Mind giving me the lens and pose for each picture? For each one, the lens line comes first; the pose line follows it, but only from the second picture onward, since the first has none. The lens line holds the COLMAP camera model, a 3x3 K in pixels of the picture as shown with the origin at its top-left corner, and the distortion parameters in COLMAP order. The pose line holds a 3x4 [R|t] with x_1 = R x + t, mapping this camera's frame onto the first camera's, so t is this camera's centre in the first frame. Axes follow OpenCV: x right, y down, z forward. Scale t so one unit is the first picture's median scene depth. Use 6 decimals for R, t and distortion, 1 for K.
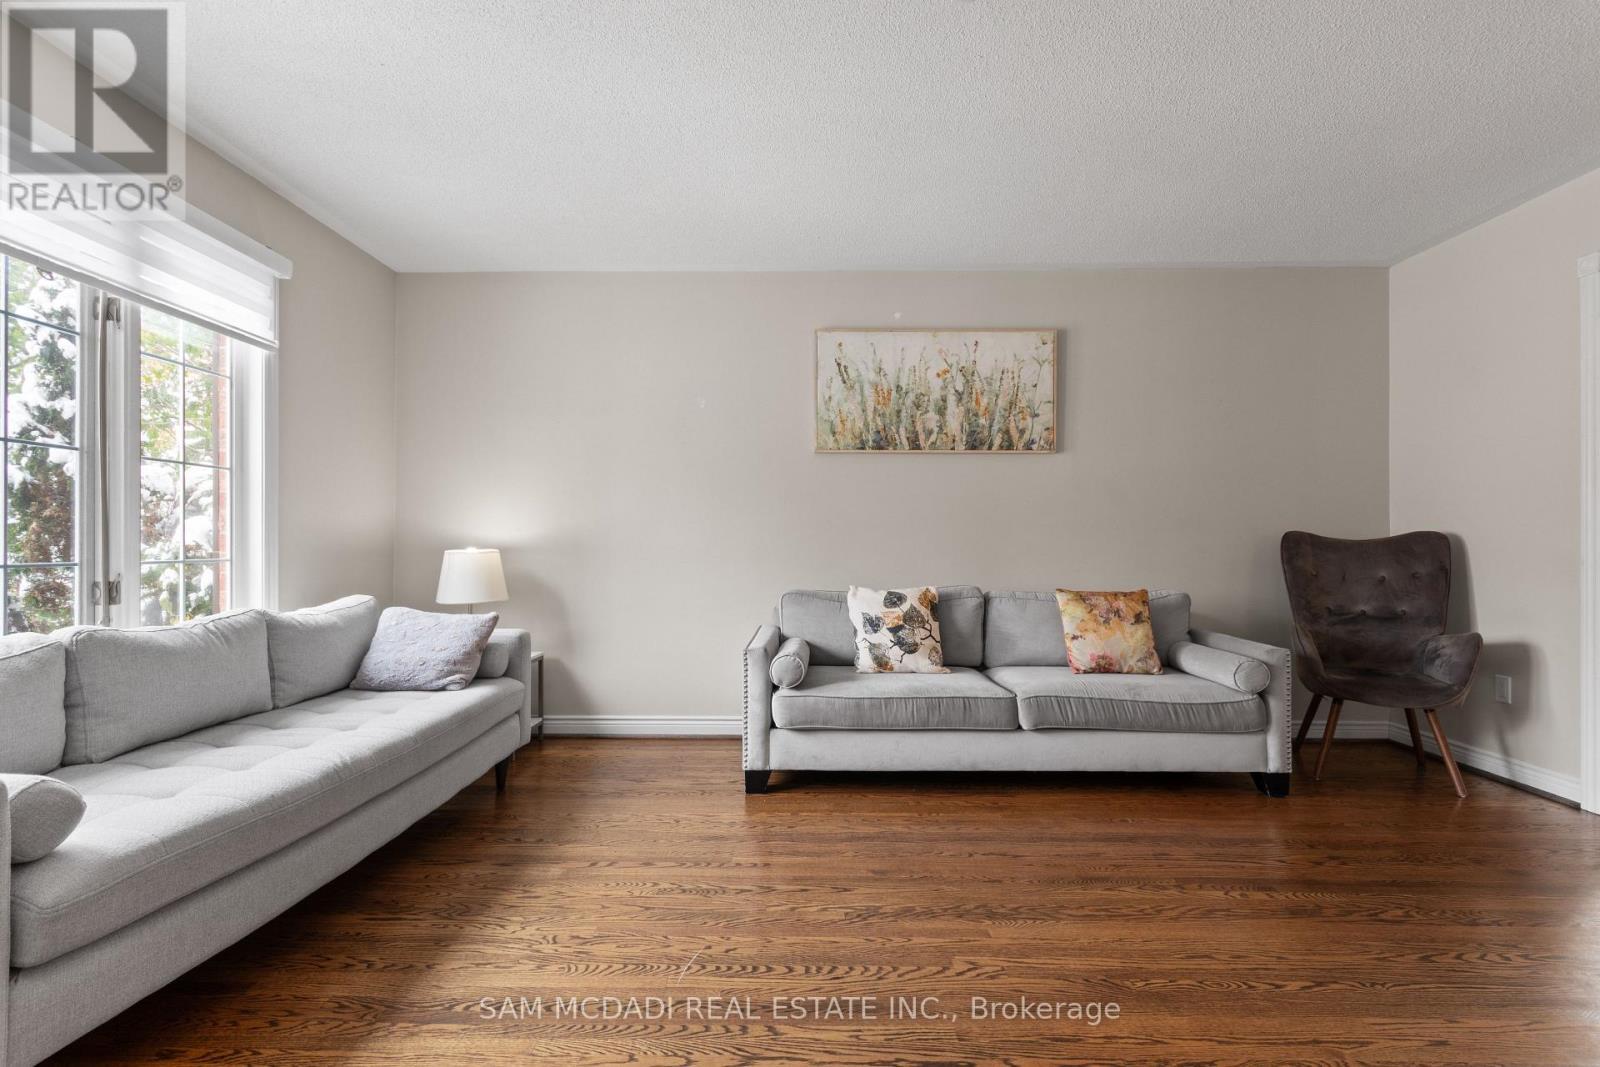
lens RADIAL K [[756.9, 0, 800.0], [0, 756.9, 541.3], [0, 0, 1]] dist [-0.001297, -0.000232]
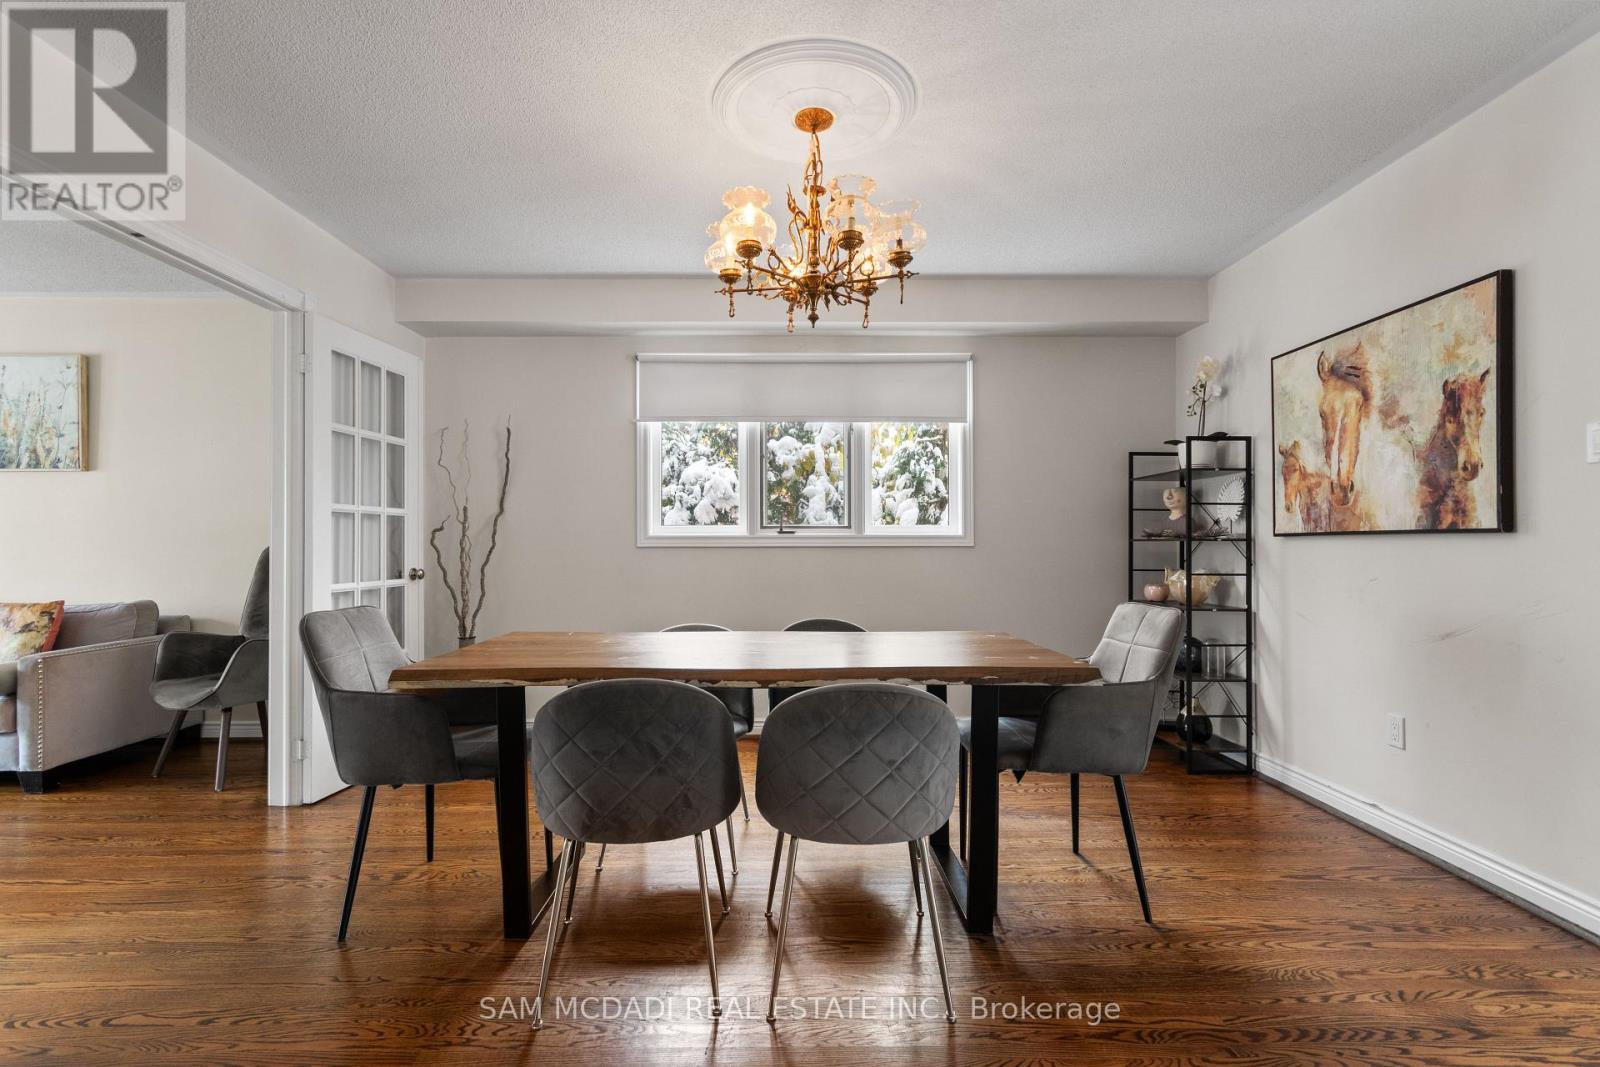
lens RADIAL K [[756.9, 0, 800.0], [0, 756.9, 541.3], [0, 0, 1]] dist [-0.001297, -0.000232]
pose [[0.999810, -0.002731, 0.019315, 1.325225], [0.002611, 0.999977, 0.006251, -0.022013], [-0.019331, -0.006199, 0.999794, -0.079916]]
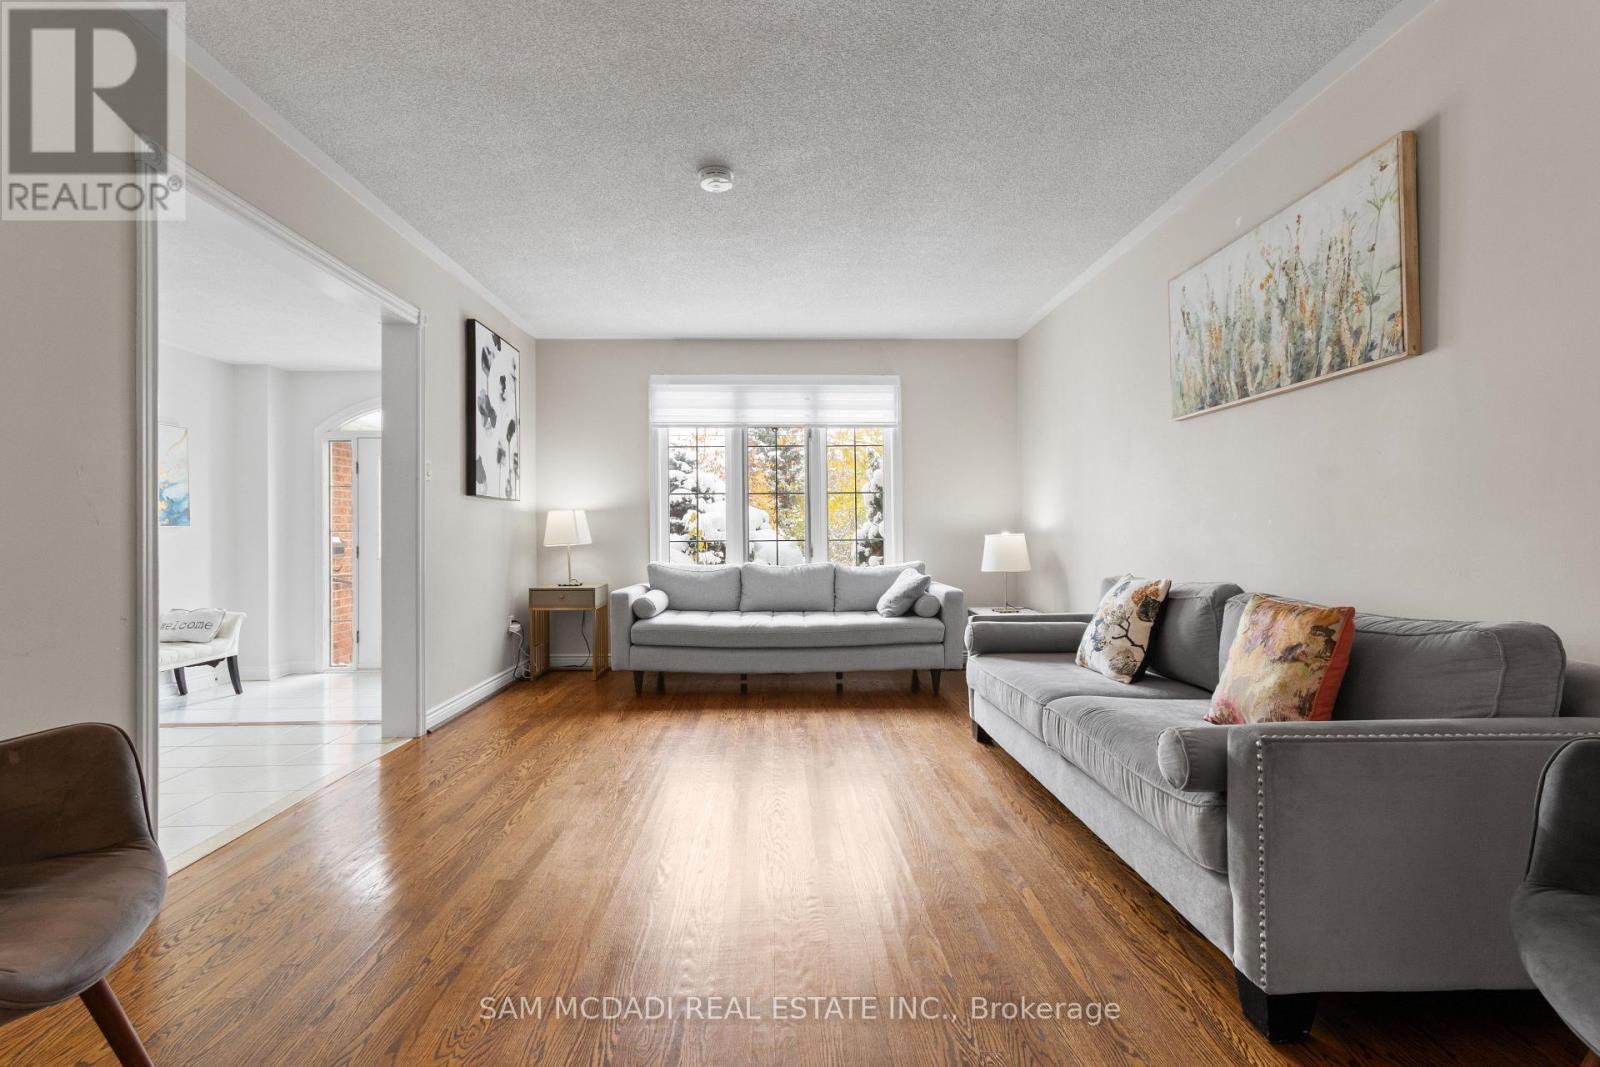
lens RADIAL K [[741.8, 0, 800.0], [0, 741.8, 533.5], [0, 0, 1]] dist [-0.002390, -0.000691]
pose [[0.044813, -0.004121, -0.998987, 0.855685], [0.021060, 0.999773, -0.003180, 0.005049], [0.998773, -0.020896, 0.044889, 0.532031]]
